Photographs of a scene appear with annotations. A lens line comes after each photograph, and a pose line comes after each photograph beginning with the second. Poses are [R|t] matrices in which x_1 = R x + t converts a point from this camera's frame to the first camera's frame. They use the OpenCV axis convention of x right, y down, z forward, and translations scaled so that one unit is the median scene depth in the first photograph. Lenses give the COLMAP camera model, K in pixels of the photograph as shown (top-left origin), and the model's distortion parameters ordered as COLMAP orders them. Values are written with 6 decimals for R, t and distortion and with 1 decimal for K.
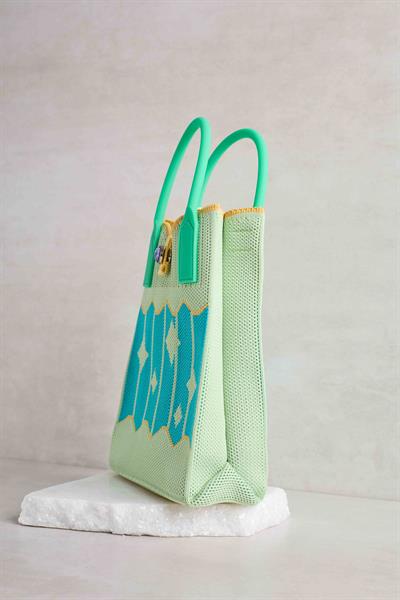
lens RADIAL K [[962.9, 0, 200.0], [0, 962.9, 300.0], [0, 0, 1]] dist [-0.026891, -0.039980]
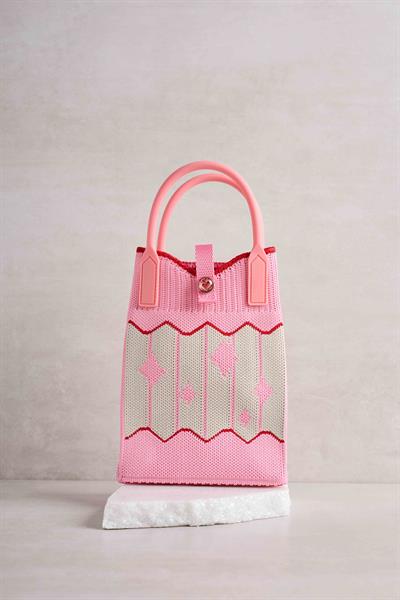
lens RADIAL K [[958.8, 0, 200.0], [0, 958.8, 300.0], [0, 0, 1]] dist [-0.025648, -0.101352]
pose [[0.902112, -0.004538, 0.431477, -0.453150], [0.010804, 0.999869, -0.012073, -0.016500], [-0.431366, 0.015553, 0.902043, -0.057881]]
